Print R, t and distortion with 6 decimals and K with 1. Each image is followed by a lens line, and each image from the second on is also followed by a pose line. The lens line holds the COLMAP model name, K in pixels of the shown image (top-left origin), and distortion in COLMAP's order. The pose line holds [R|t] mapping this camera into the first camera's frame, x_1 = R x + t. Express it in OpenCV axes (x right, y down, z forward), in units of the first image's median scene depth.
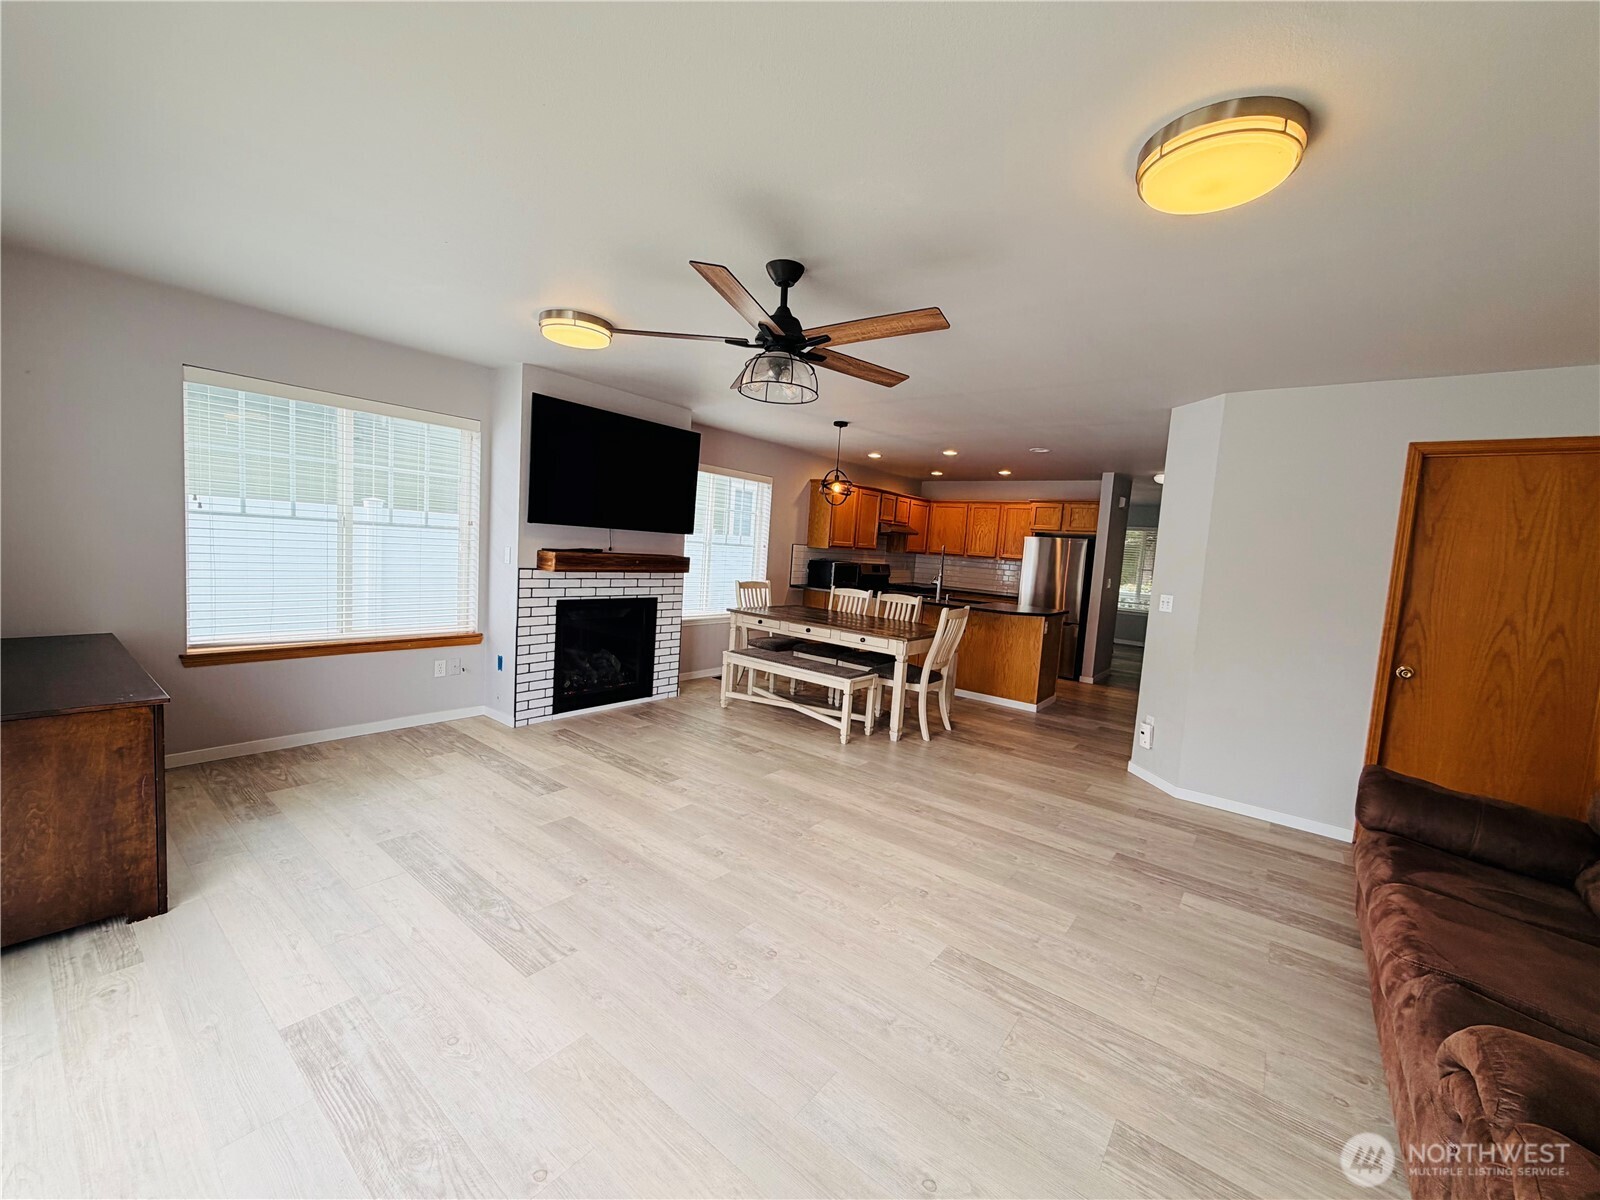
lens RADIAL K [[634.3, 0, 796.5], [0, 634.3, 596.2], [0, 0, 1]] dist [0.000200, 0.000277]
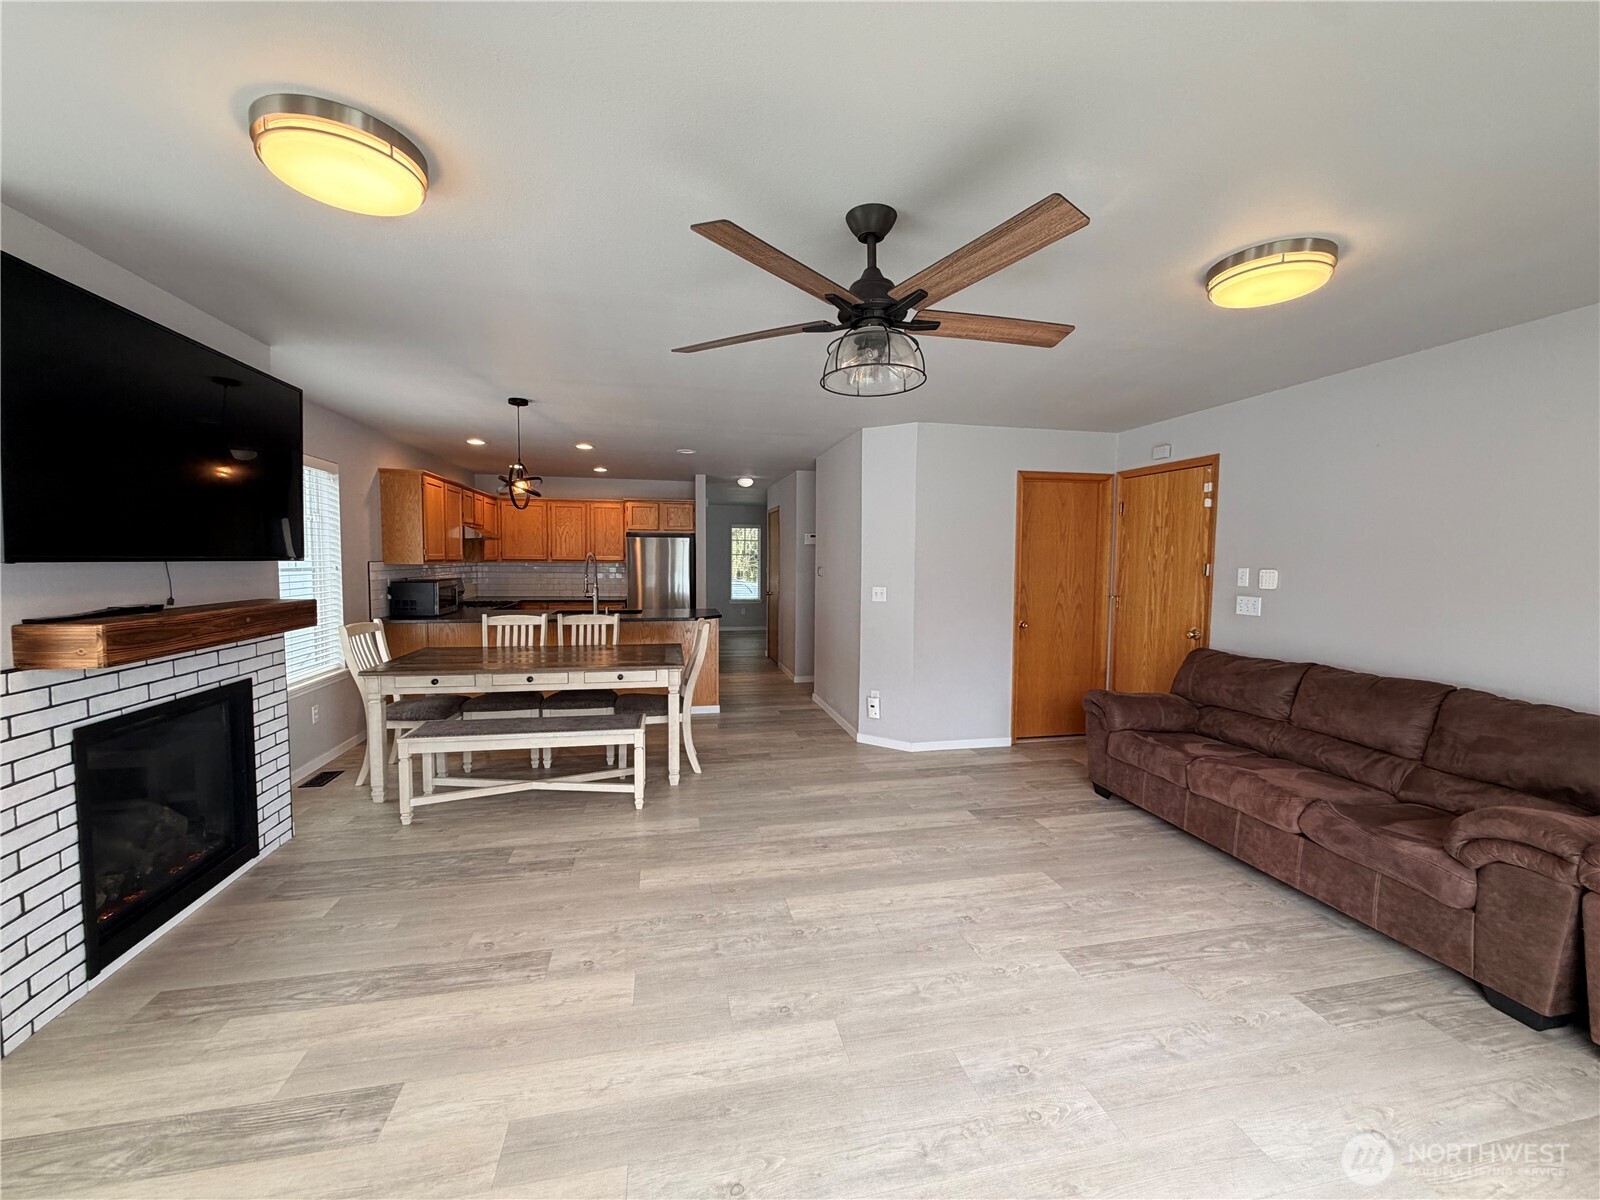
lens RADIAL K [[634.3, 0, 795.3], [0, 634.3, 598.0], [0, 0, 1]] dist [0.000200, 0.000277]
pose [[0.642111, -0.110223, 0.758647, -0.405422], [0.097886, 0.993298, 0.061465, -0.067923], [-0.760337, 0.034793, 0.648596, 0.339342]]
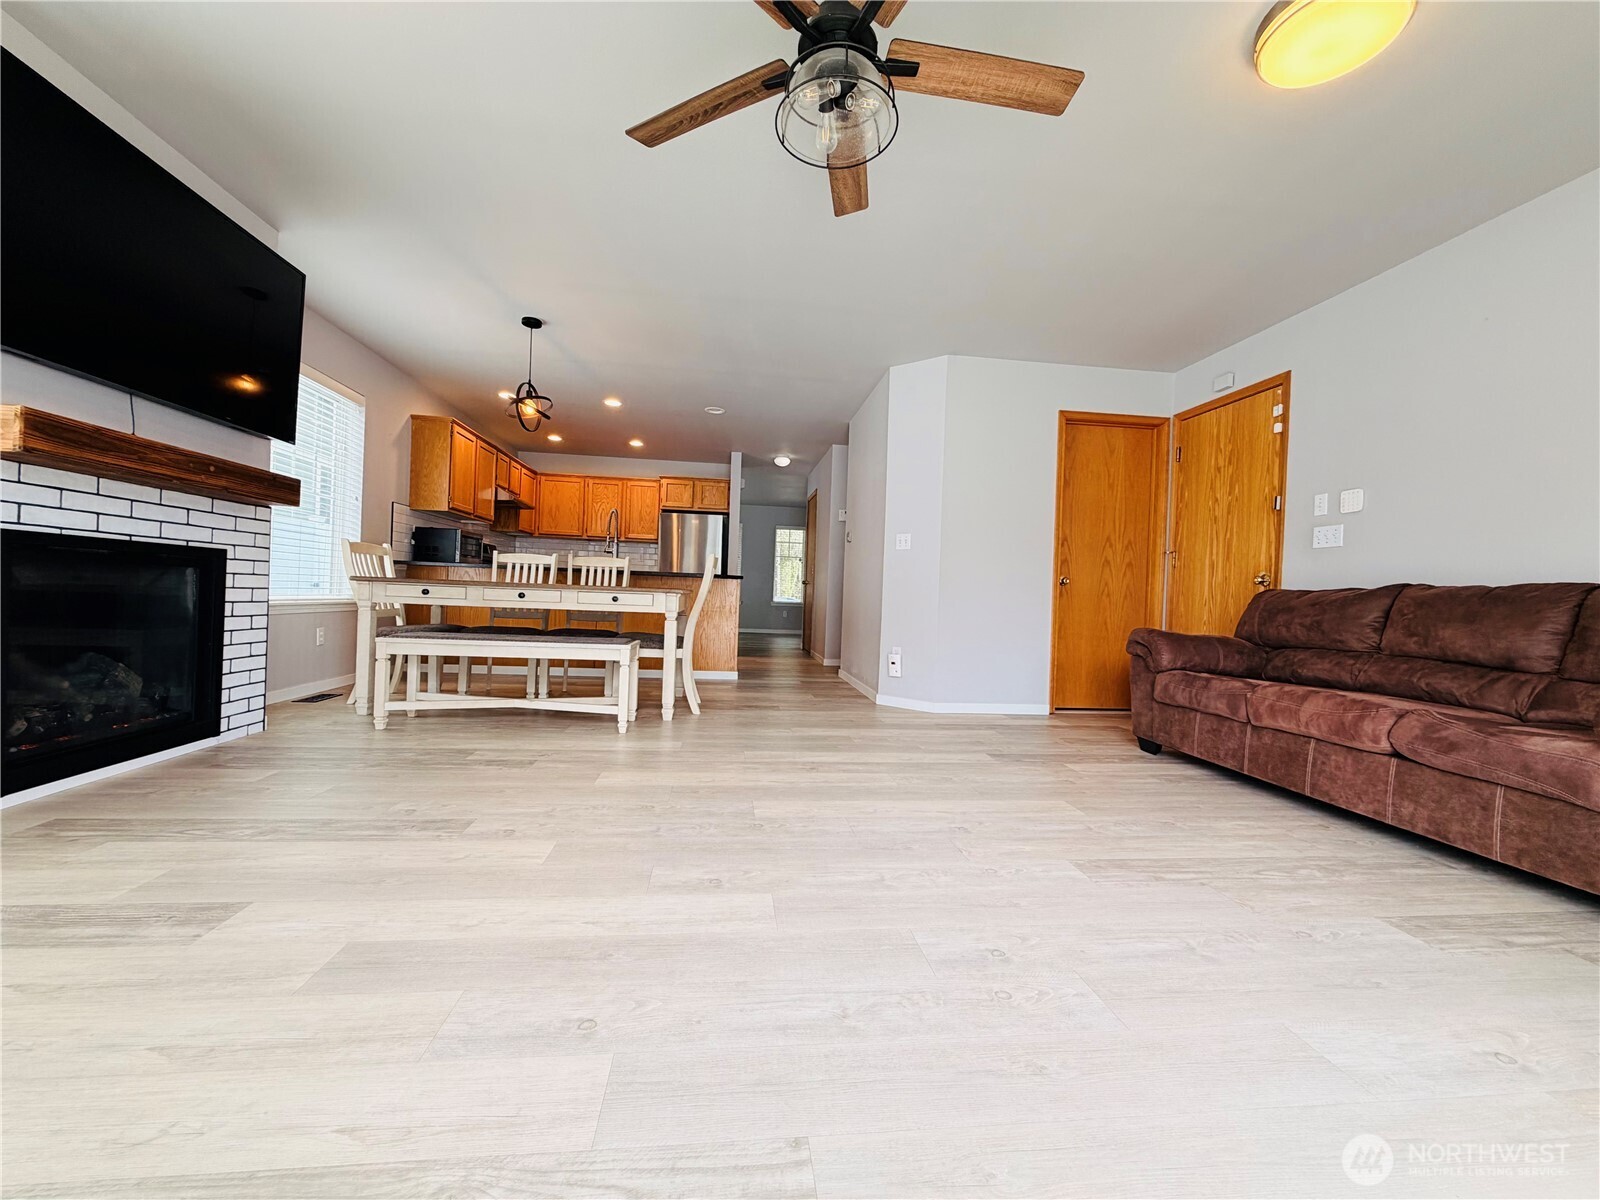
lens RADIAL K [[634.3, 0, 795.4], [0, 634.3, 598.5], [0, 0, 1]] dist [0.000200, 0.000277]
pose [[0.712441, -0.045487, 0.700256, -0.315369], [0.068419, 0.997645, -0.004804, 0.098832], [-0.698388, 0.051334, 0.713876, 0.339761]]
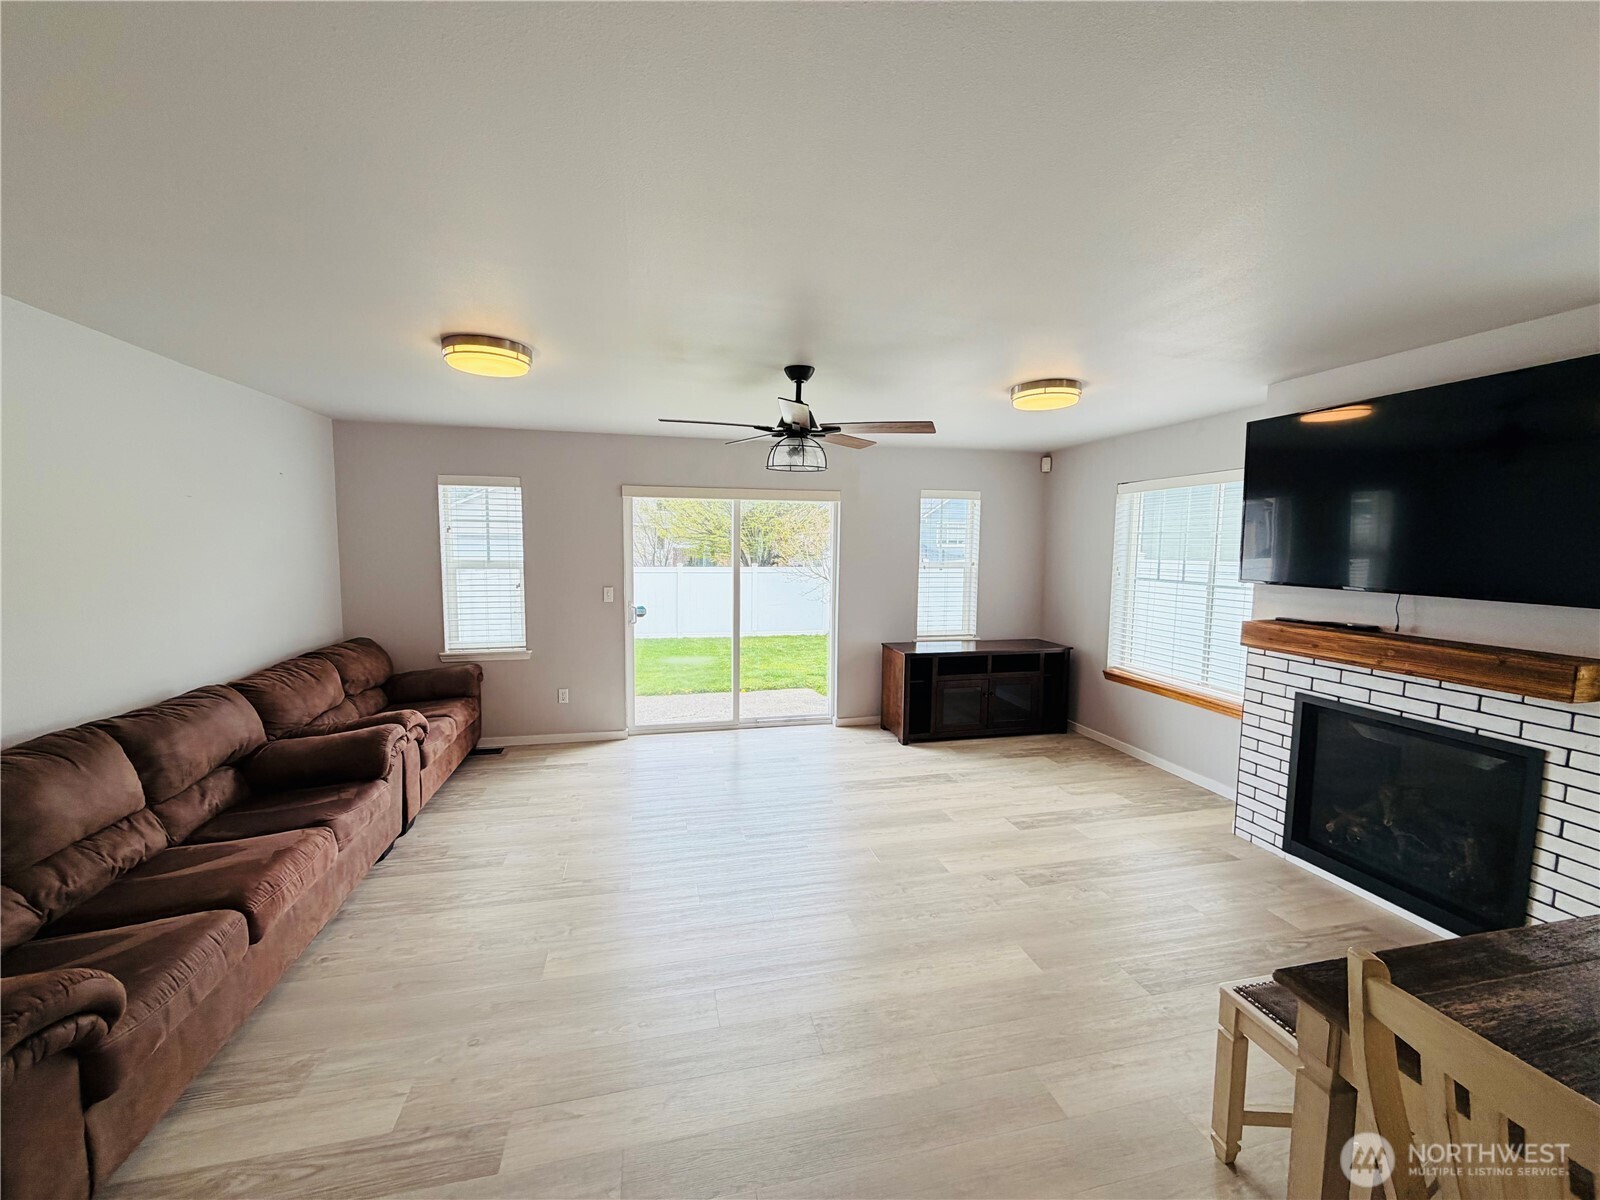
lens RADIAL K [[634.3, 0, 798.6], [0, 634.3, 601.0], [0, 0, 1]] dist [0.000200, 0.000277]
pose [[-0.620516, -0.001535, -0.784193, 0.556748], [-0.115322, 0.989305, 0.089315, -0.099515], [0.775668, 0.145856, -0.614056, 1.055788]]
